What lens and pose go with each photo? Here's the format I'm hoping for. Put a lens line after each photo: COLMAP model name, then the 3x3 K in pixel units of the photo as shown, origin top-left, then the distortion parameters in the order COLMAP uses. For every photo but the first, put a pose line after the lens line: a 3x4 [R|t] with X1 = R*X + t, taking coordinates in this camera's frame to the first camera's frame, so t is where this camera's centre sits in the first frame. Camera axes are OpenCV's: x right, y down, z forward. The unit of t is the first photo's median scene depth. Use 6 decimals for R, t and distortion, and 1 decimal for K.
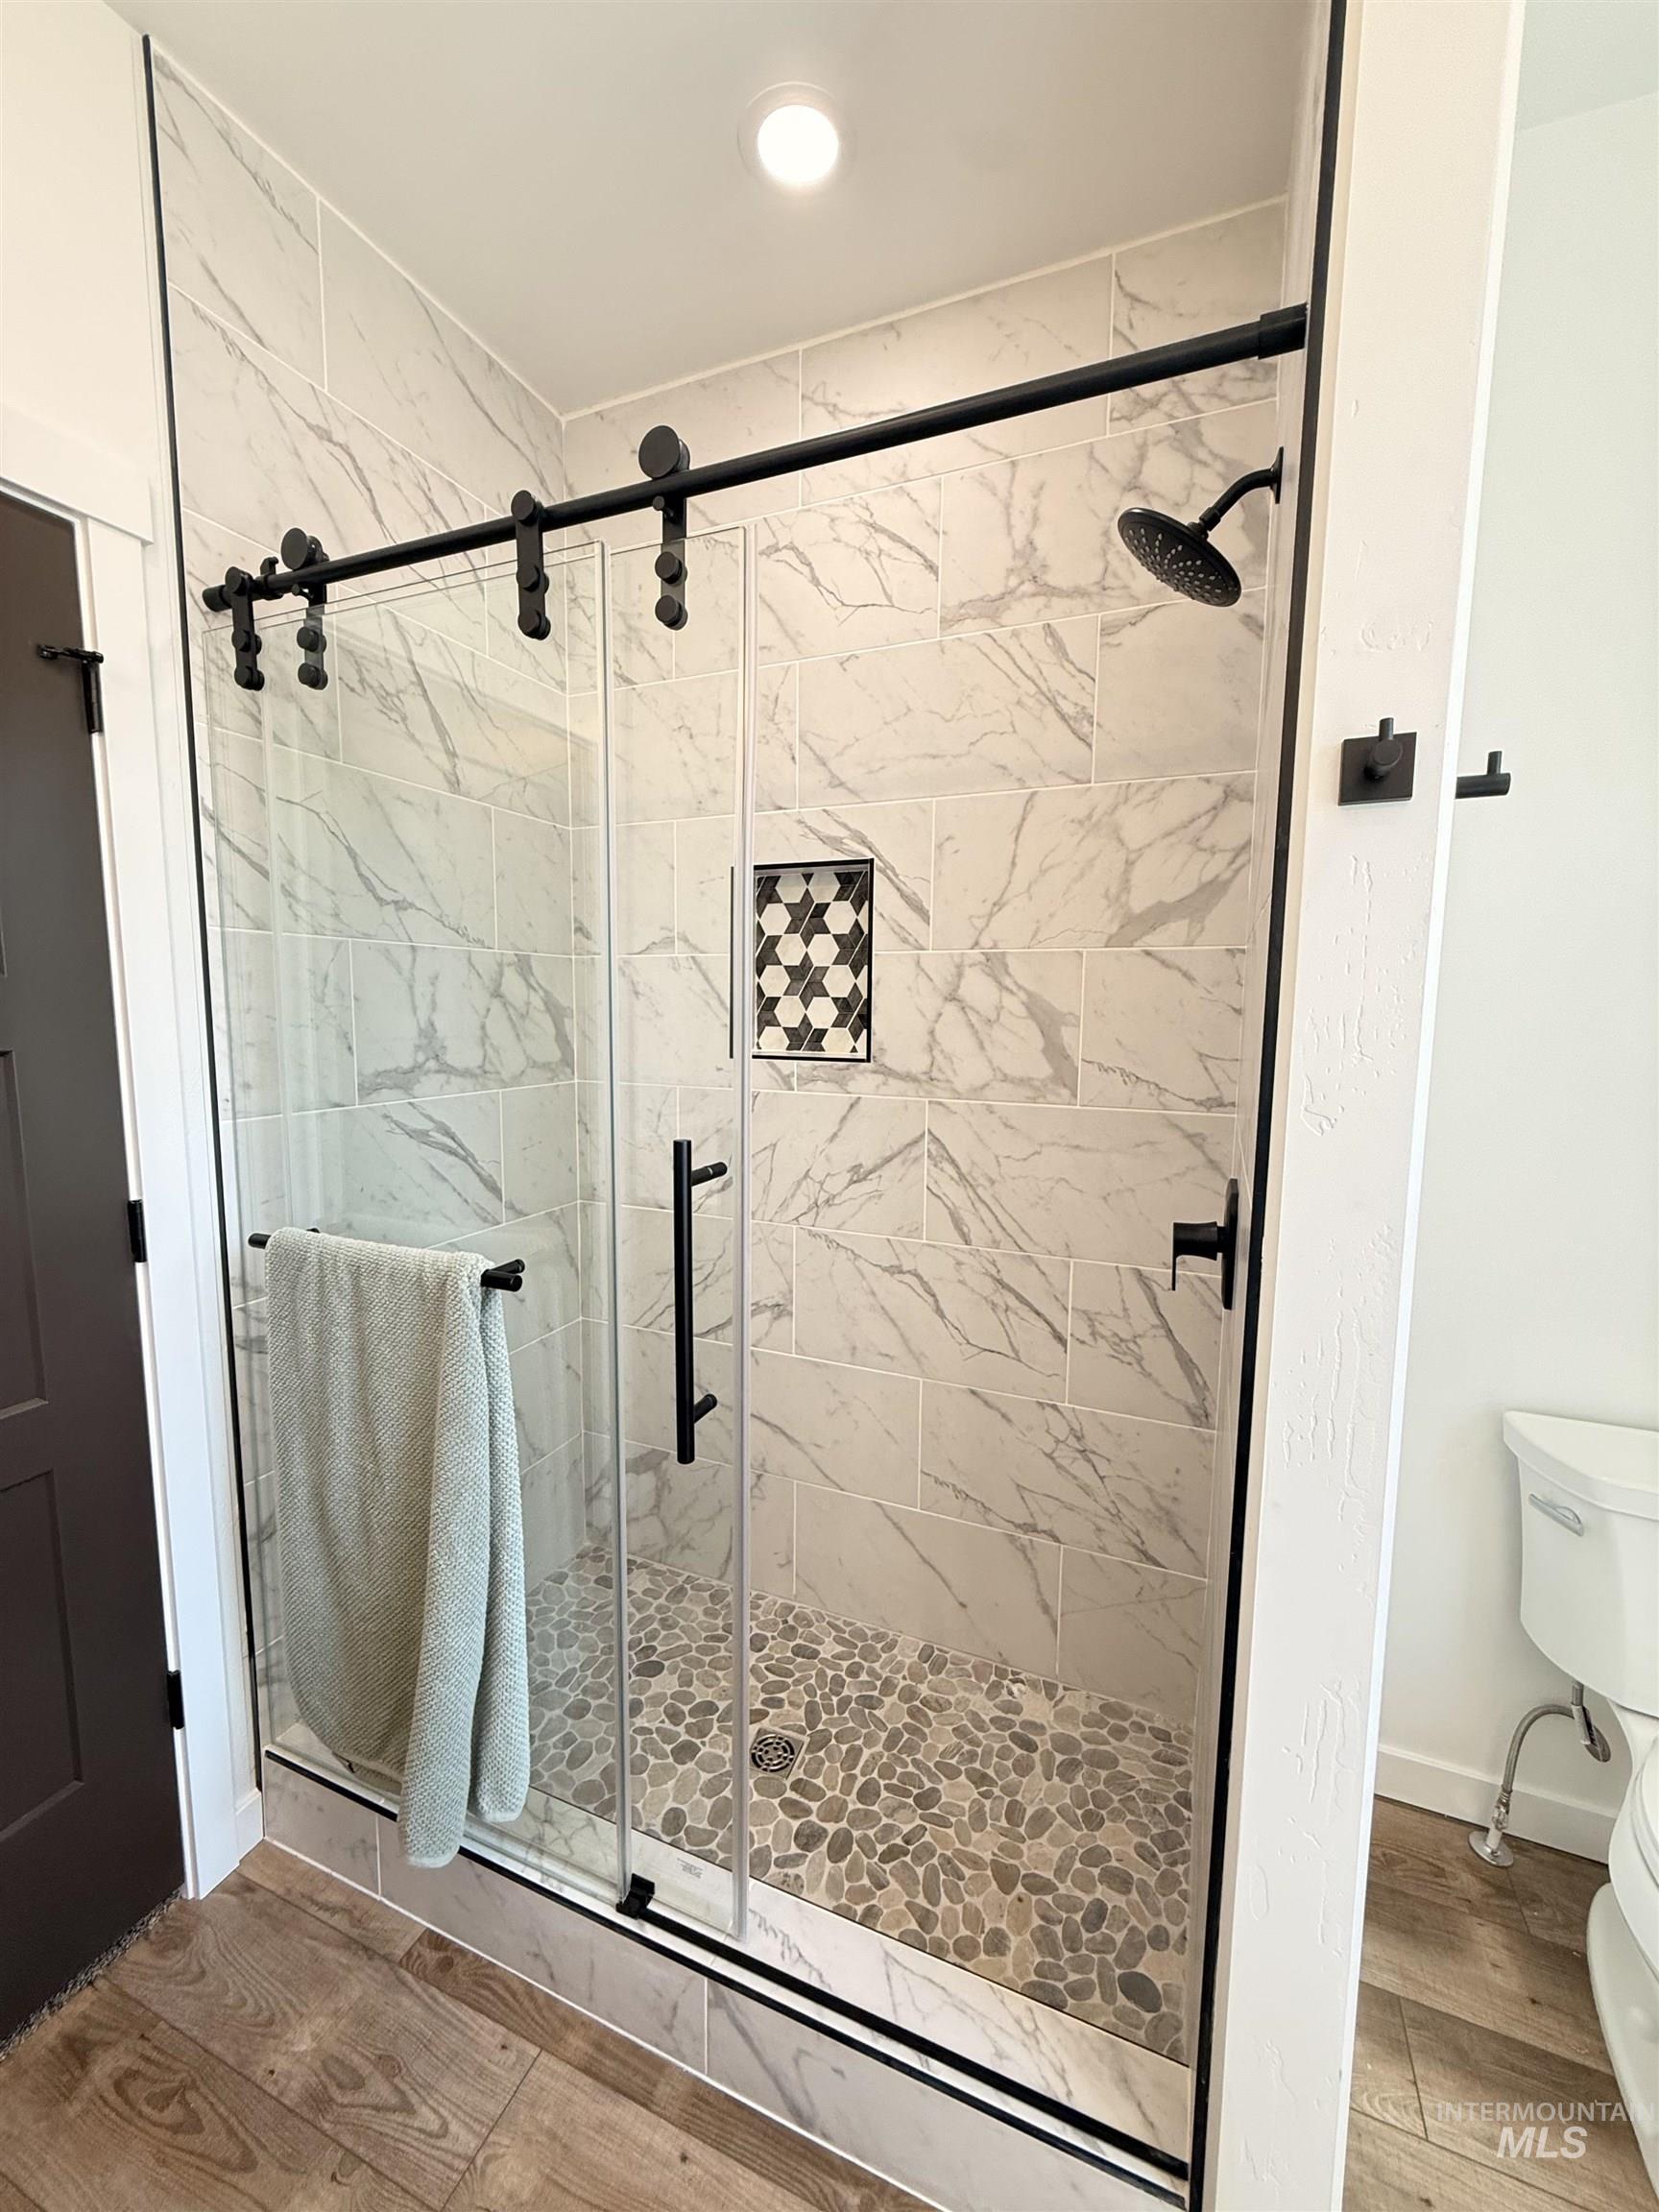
lens RADIAL K [[886.9, 0, 835.0], [0, 886.9, 1099.1], [0, 0, 1]] dist [0.000535, 0.000291]
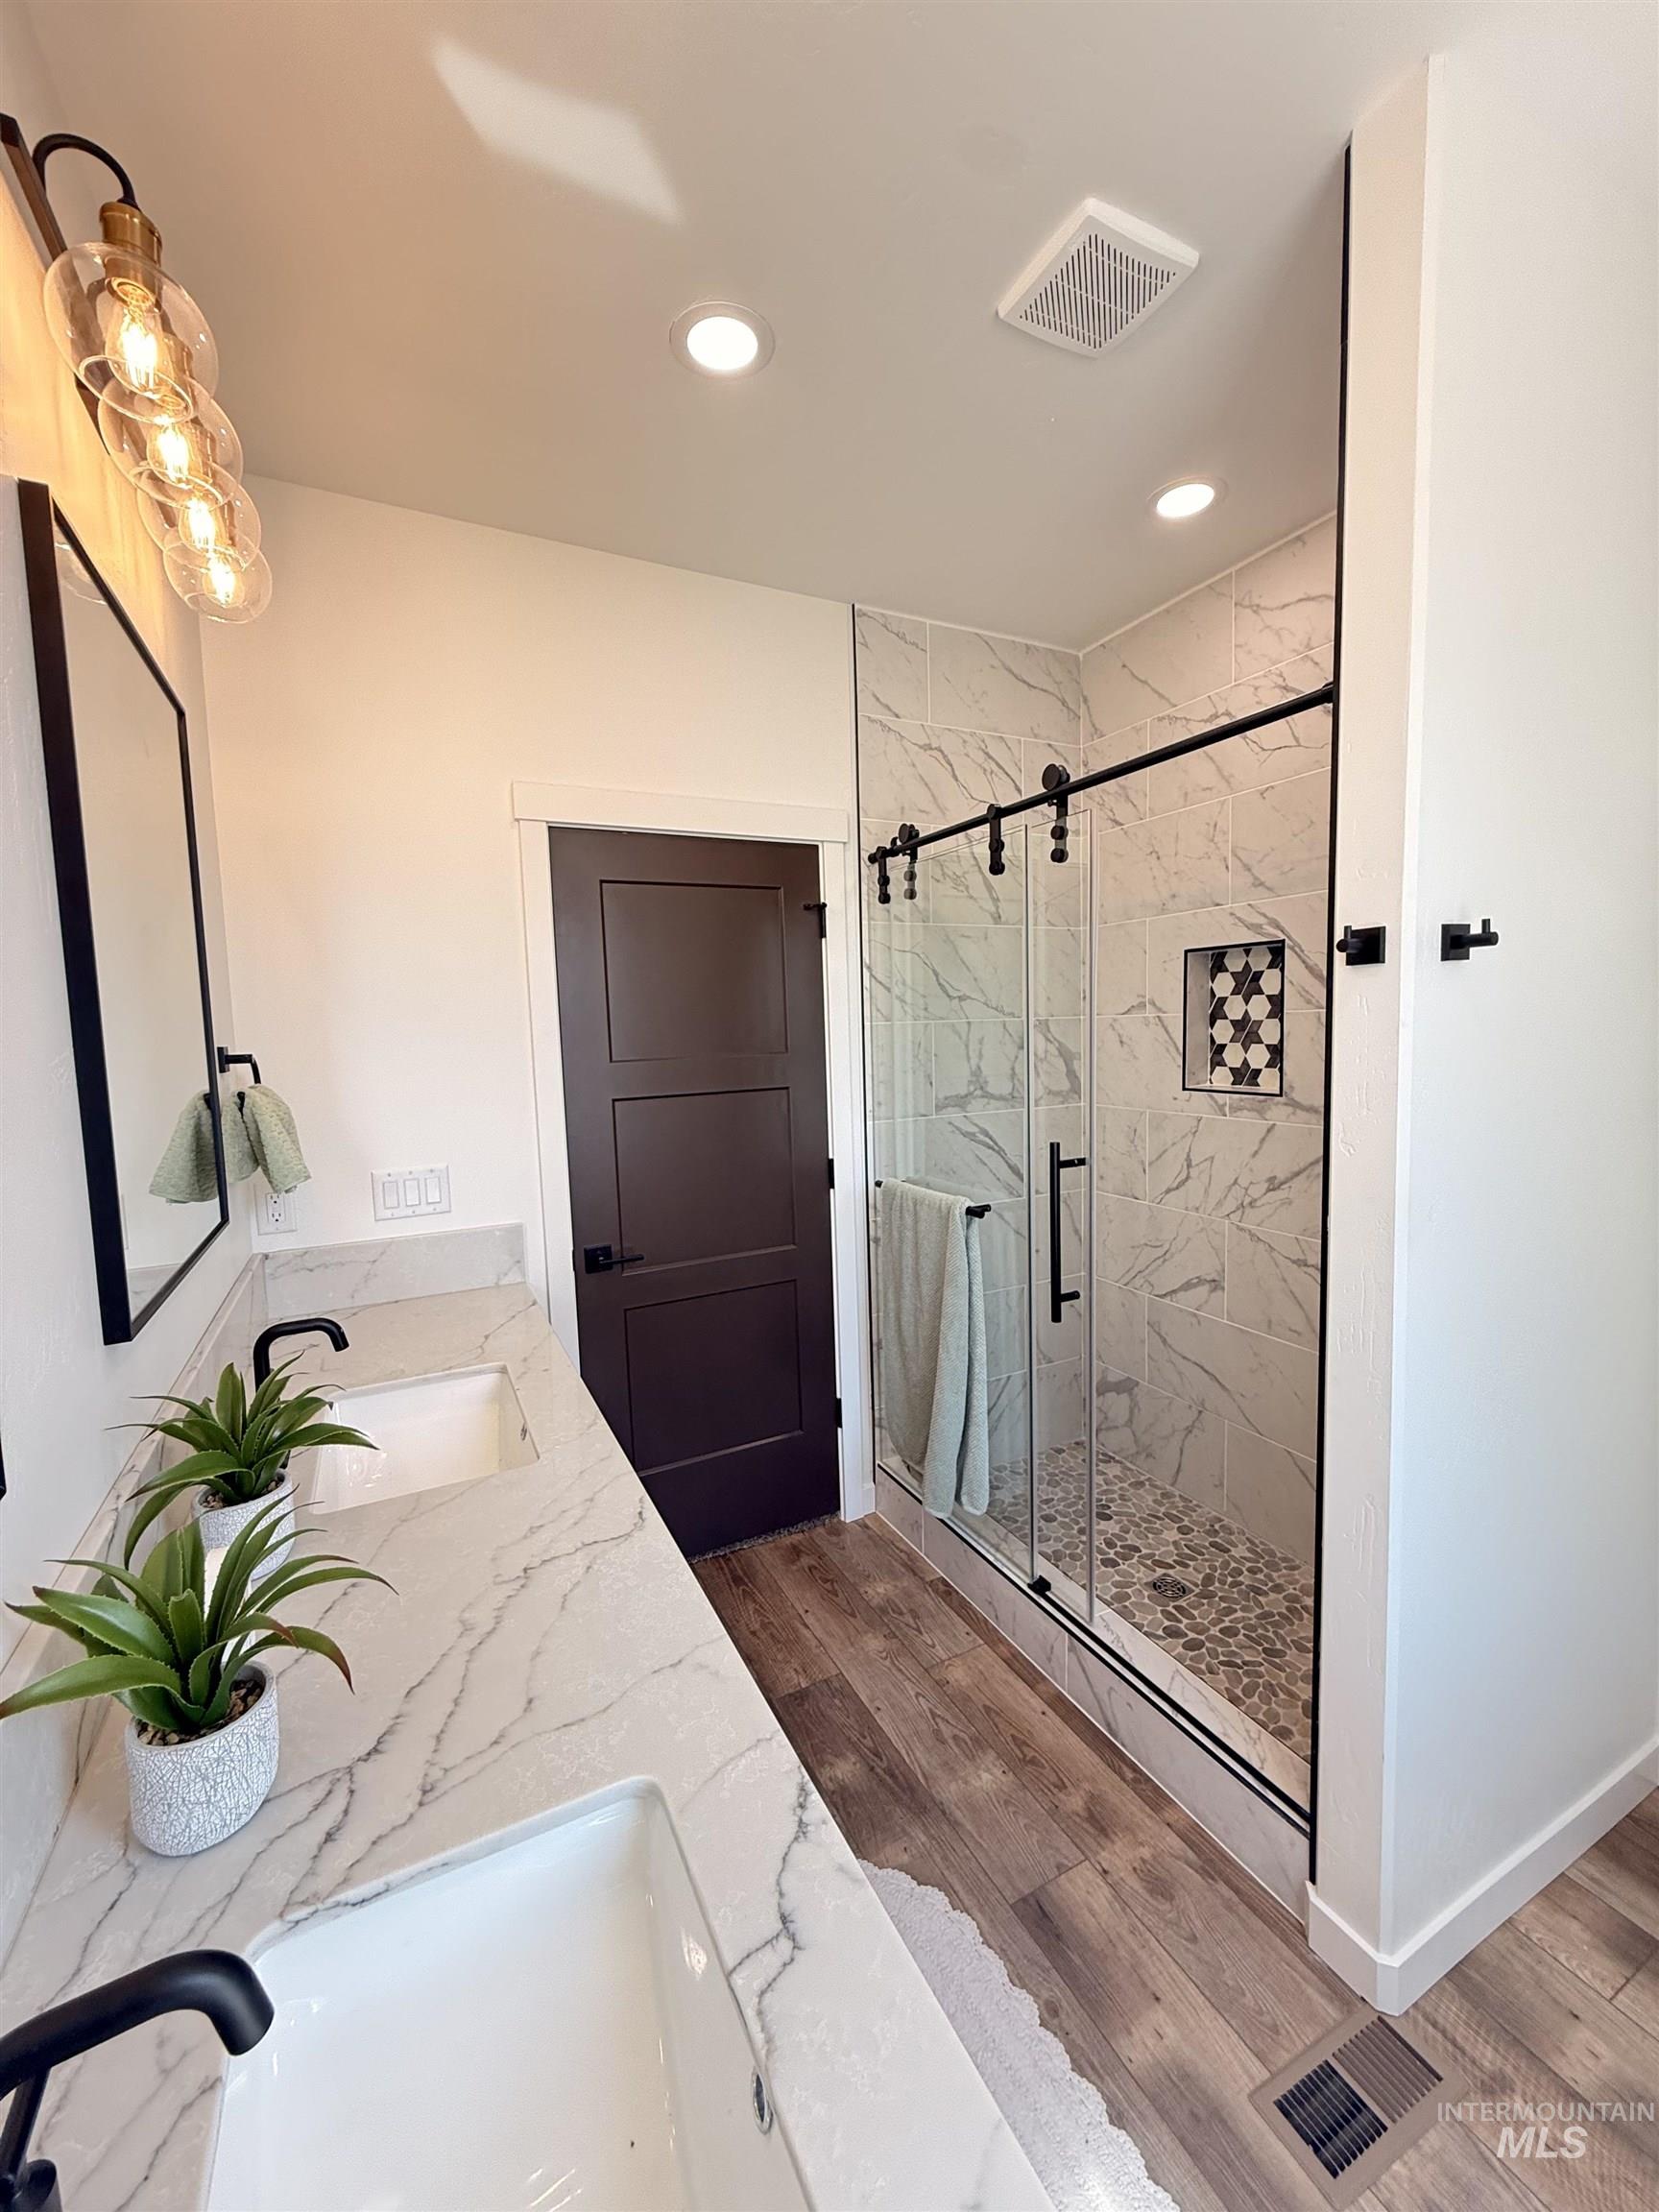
lens RADIAL K [[880.6, 0, 832.8], [0, 880.6, 1098.8], [0, 0, 1]] dist [-0.003122, 0.000987]
pose [[0.761528, 0.024186, -0.647681, 0.472562], [-0.034132, 0.999413, -0.002811, -0.016710], [0.647233, 0.024248, 0.761907, -0.493202]]
